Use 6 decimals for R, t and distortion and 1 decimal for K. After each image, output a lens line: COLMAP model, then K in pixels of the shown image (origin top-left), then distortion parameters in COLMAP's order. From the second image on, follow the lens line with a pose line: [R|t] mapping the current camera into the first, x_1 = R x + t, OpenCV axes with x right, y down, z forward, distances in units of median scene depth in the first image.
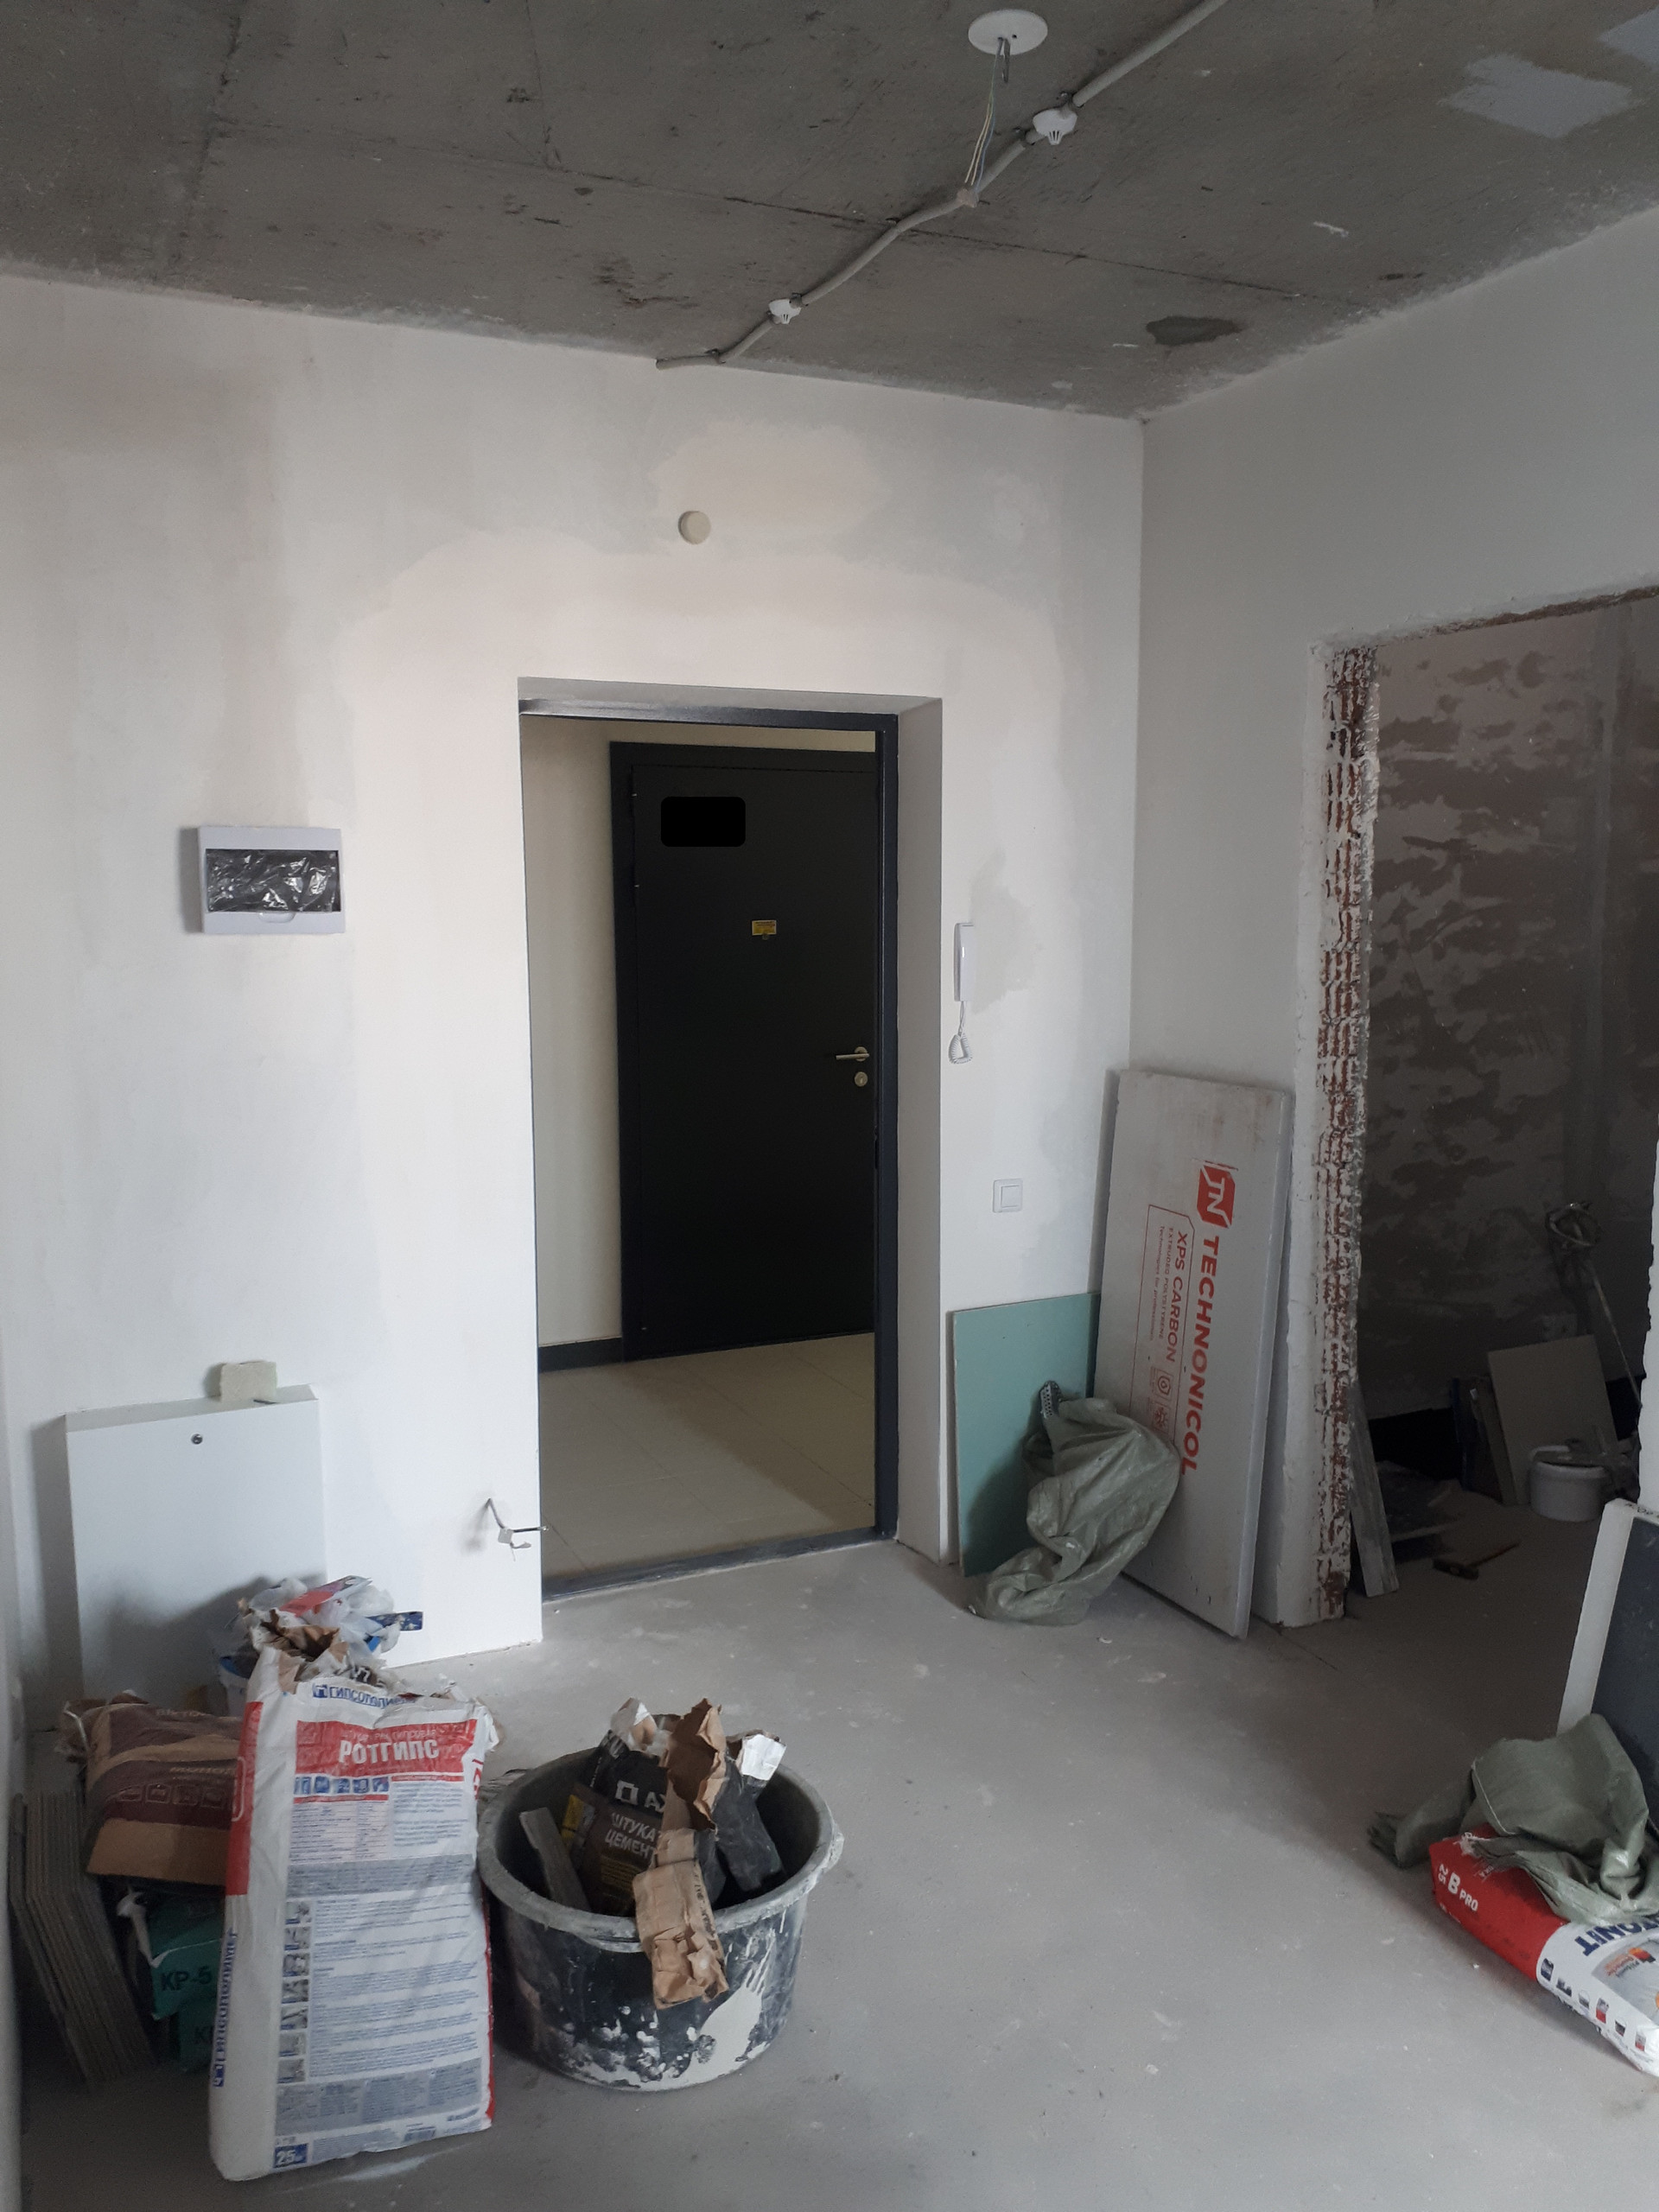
lens RADIAL K [[1769.5, 0, 857.6], [0, 1769.5, 1109.3], [0, 0, 1]] dist [0.097631, -0.103416]
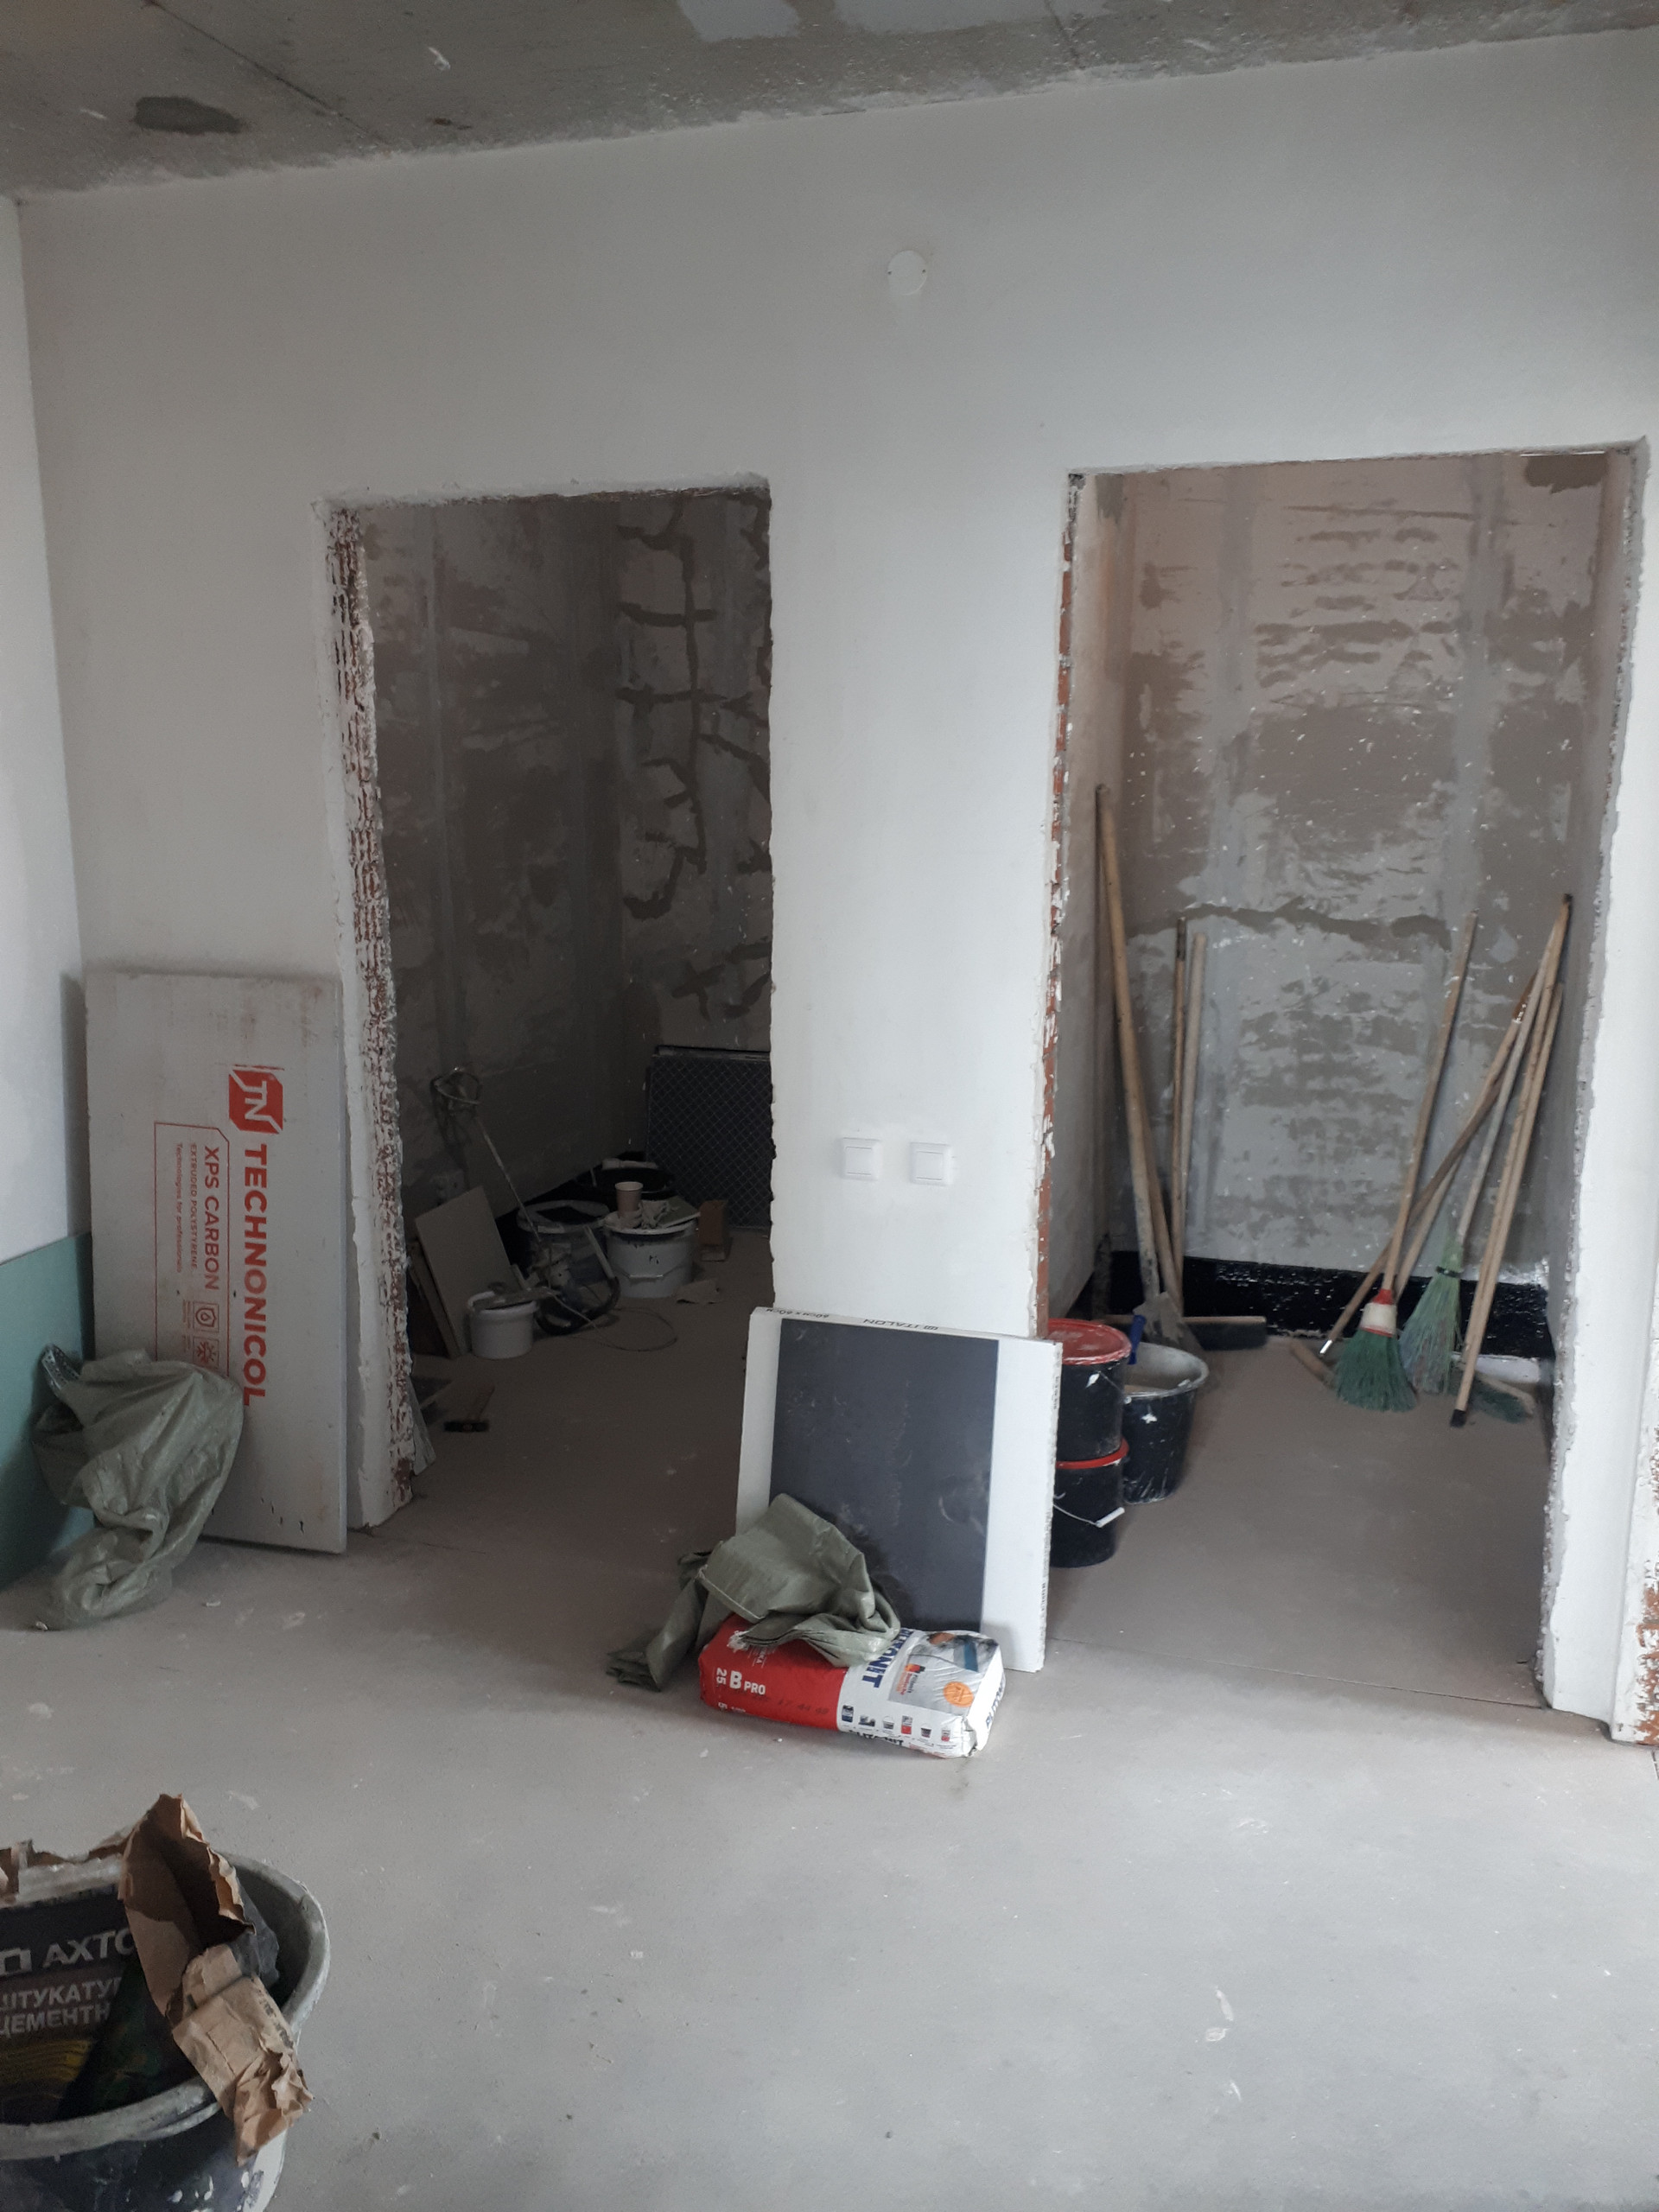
lens RADIAL K [[1777.3, 0, 829.5], [0, 1777.3, 1106.0], [0, 0, 1]] dist [0.087625, -0.115434]
pose [[0.687646, -0.140421, 0.712337, -0.260710], [0.090478, 0.990044, 0.107823, -0.022446], [-0.720386, -0.009693, 0.693505, 0.145923]]
